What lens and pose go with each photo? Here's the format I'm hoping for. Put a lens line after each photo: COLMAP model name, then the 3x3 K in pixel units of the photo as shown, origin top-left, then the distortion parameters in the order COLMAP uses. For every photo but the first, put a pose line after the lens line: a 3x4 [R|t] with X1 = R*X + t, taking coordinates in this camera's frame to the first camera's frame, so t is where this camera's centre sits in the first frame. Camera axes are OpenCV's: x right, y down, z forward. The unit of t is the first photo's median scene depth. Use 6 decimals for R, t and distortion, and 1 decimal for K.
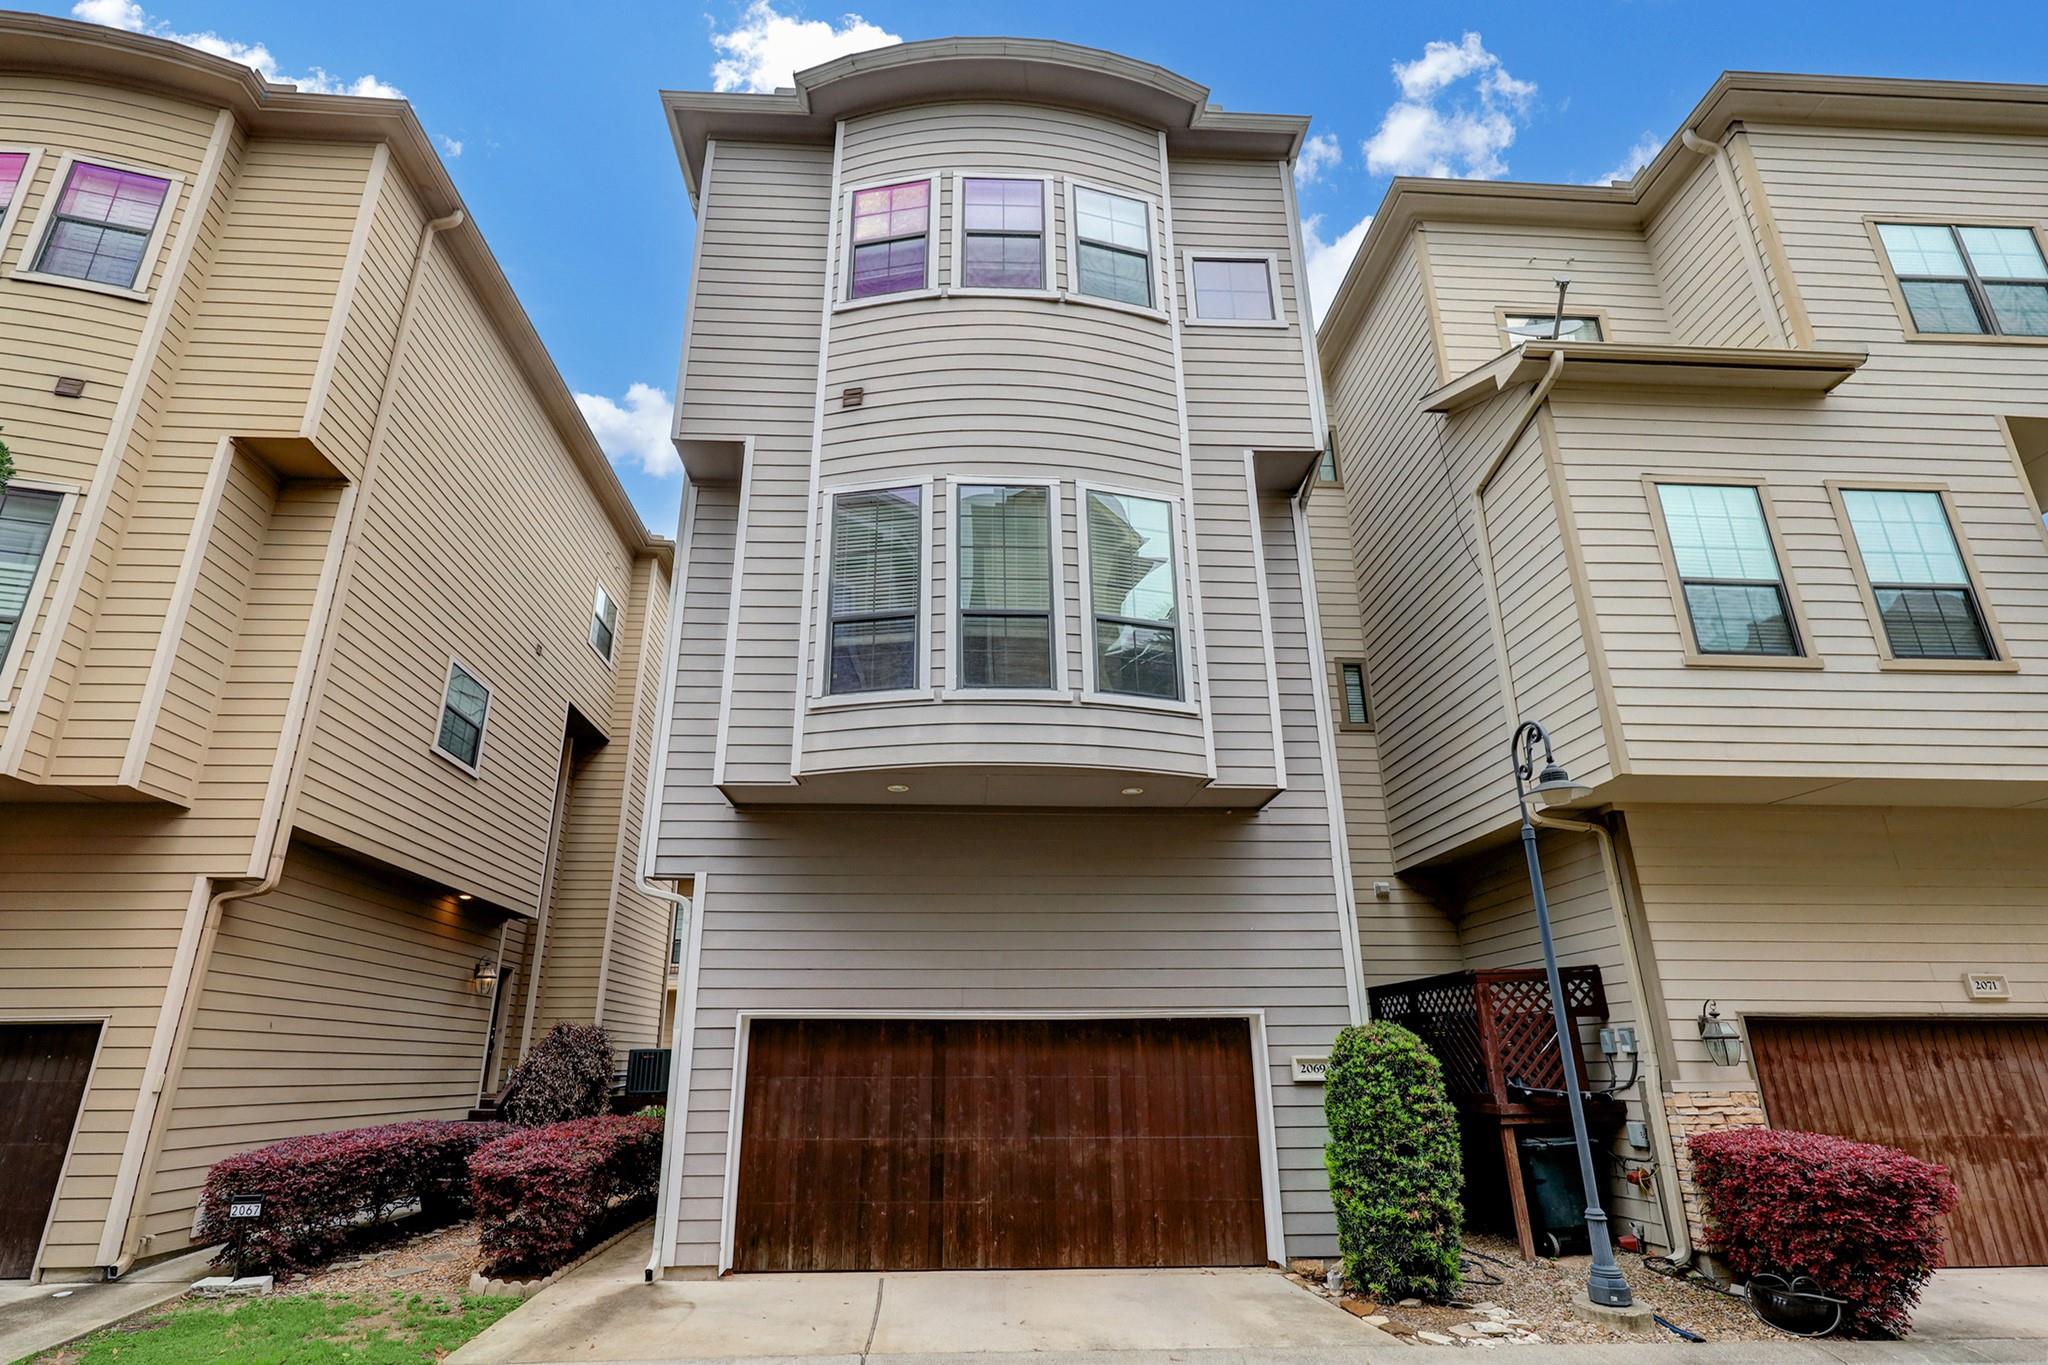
lens RADIAL K [[974.6, 0, 1024.0], [0, 974.6, 682.5], [0, 0, 1]] dist [-0.001224, 0.000460]
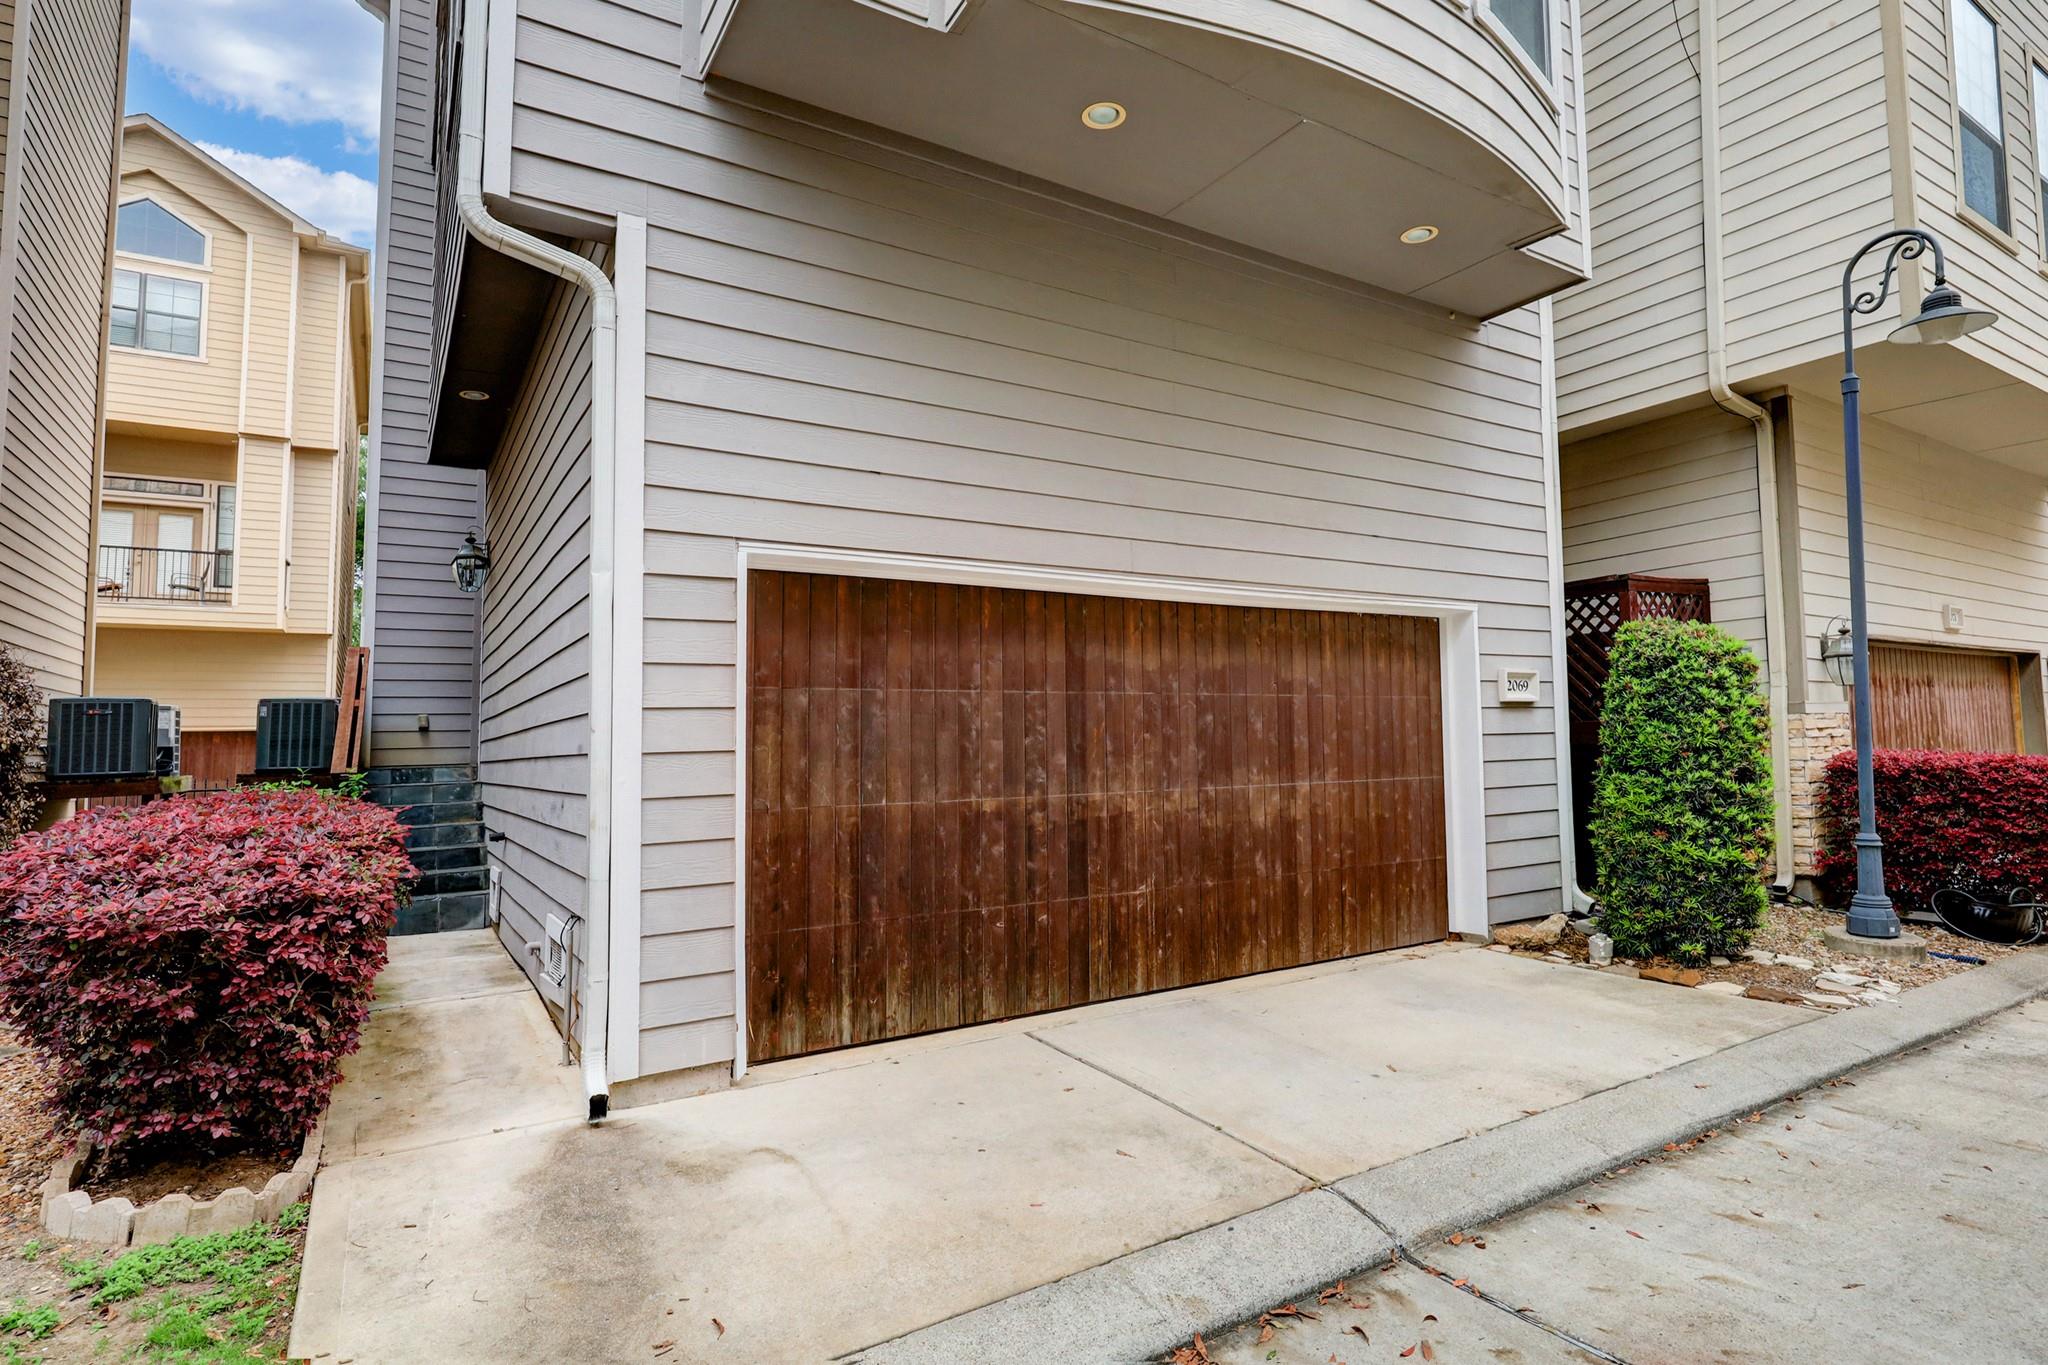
lens RADIAL K [[1072.3, 0, 1020.3], [0, 1072.3, 625.7], [0, 0, 1]] dist [-0.002758, -0.000728]
pose [[0.874161, 0.038675, 0.484094, -0.420795], [-0.157299, 0.965634, 0.206899, 0.254139], [-0.459456, -0.257011, 0.850203, 0.520557]]
